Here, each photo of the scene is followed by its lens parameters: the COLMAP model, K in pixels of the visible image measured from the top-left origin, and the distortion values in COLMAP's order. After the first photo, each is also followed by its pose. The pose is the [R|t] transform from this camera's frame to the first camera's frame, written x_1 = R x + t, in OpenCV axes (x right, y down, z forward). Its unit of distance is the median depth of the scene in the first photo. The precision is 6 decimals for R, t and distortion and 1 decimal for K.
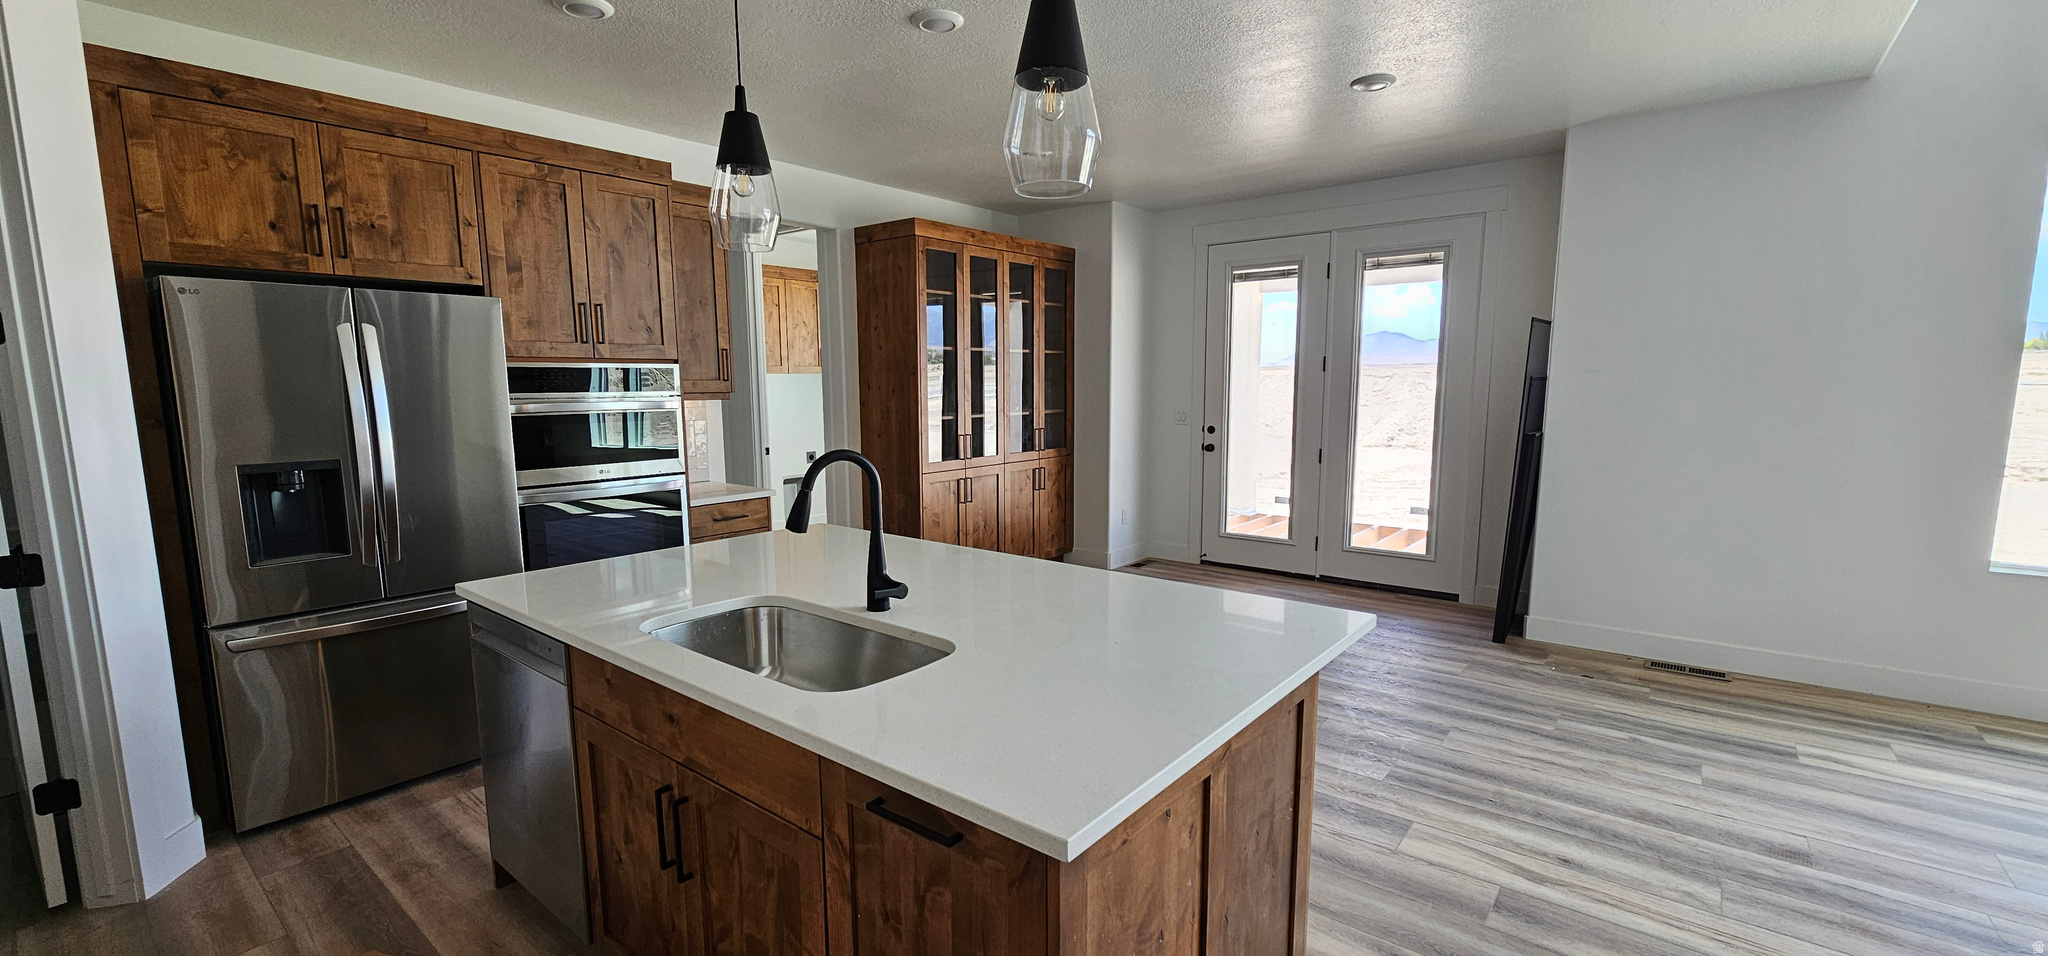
lens RADIAL K [[837.7, 0, 1012.9], [0, 837.7, 494.9], [0, 0, 1]] dist [0.000011, 0.000013]
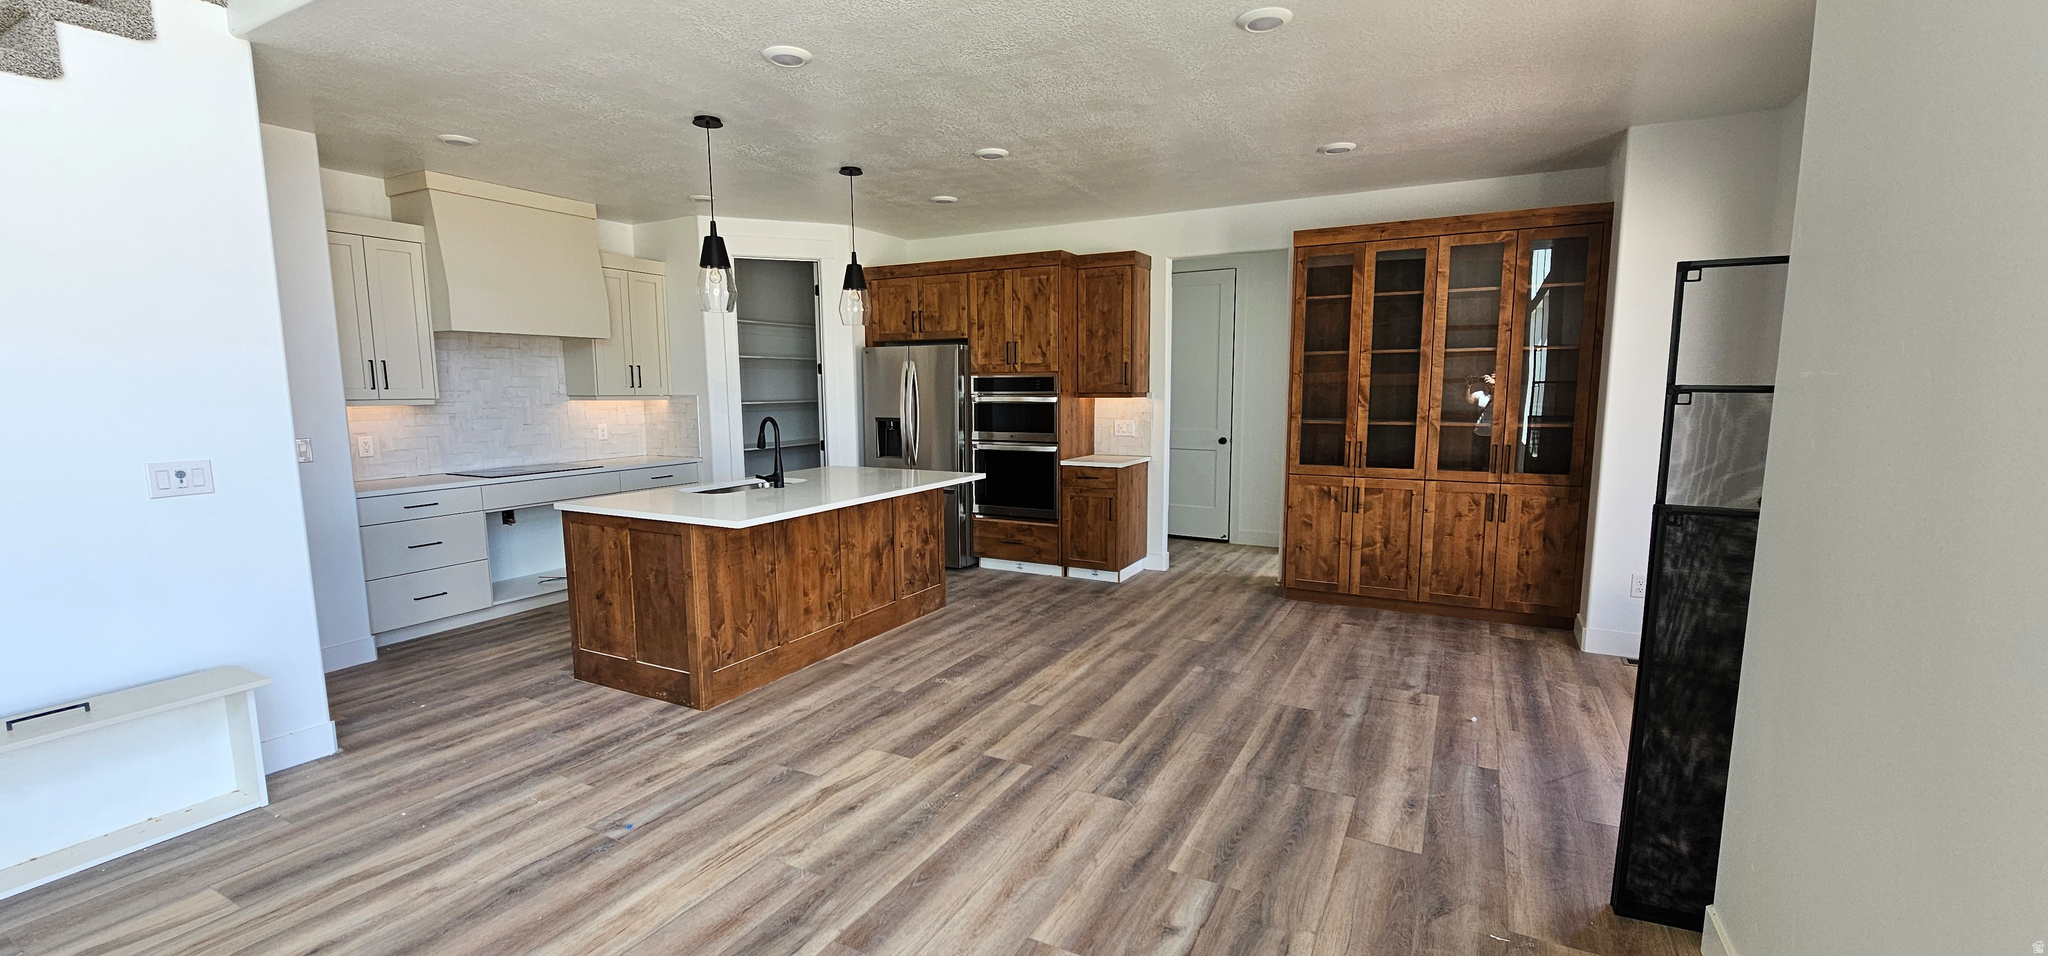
lens RADIAL K [[837.7, 0, 1012.9], [0, 837.7, 494.9], [0, 0, 1]] dist [0.000011, 0.000013]
pose [[0.184968, 0.132470, -0.973775, 1.326931], [-0.130151, 0.985447, 0.109336, -0.106791], [0.974088, 0.106514, 0.199517, 0.707639]]
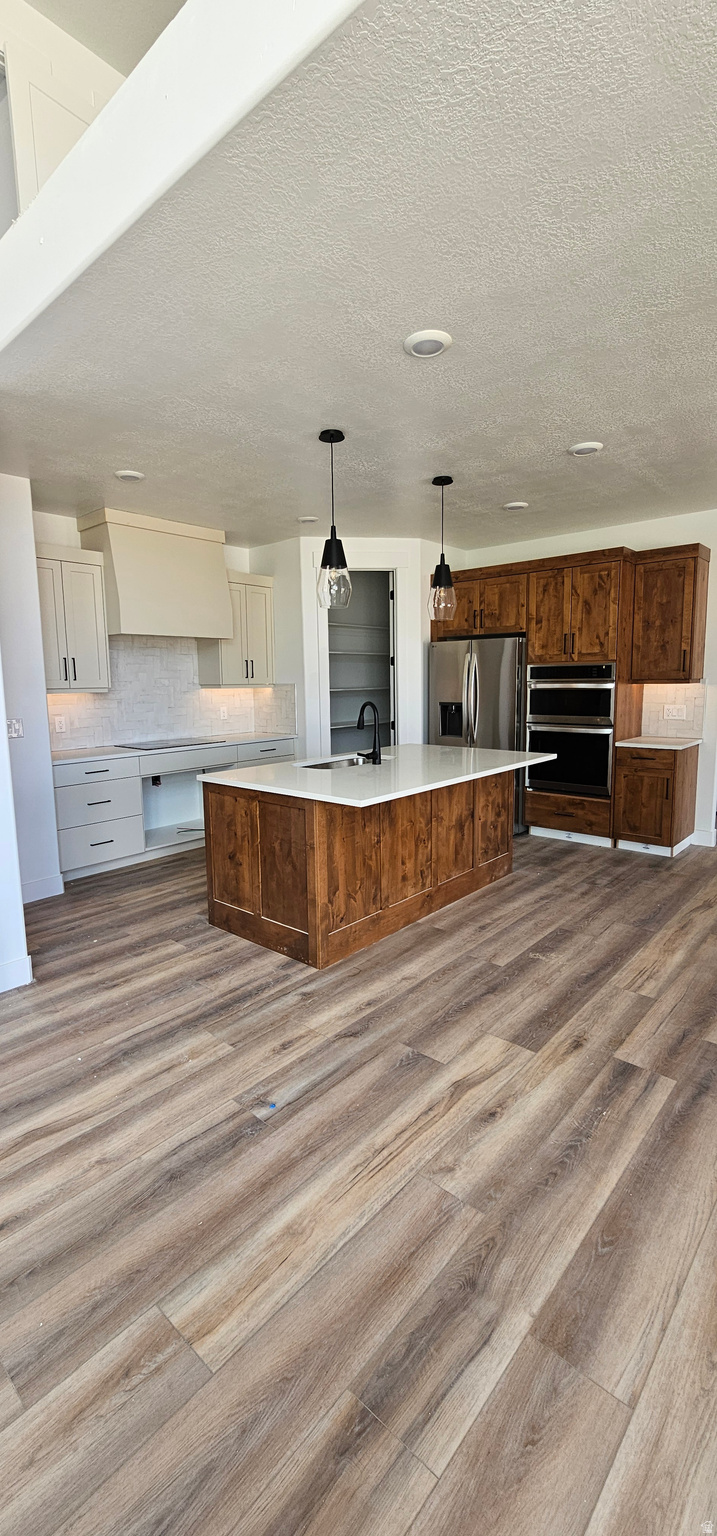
lens RADIAL K [[628.3, 0, 346.7], [0, 628.3, 761.0], [0, 0, 1]] dist [0.000011, 0.000013]
pose [[-0.048531, 0.135732, -0.989556, 1.066142], [-0.122320, 0.982459, 0.140758, -0.081360], [0.991303, 0.127874, -0.031076, 0.586177]]
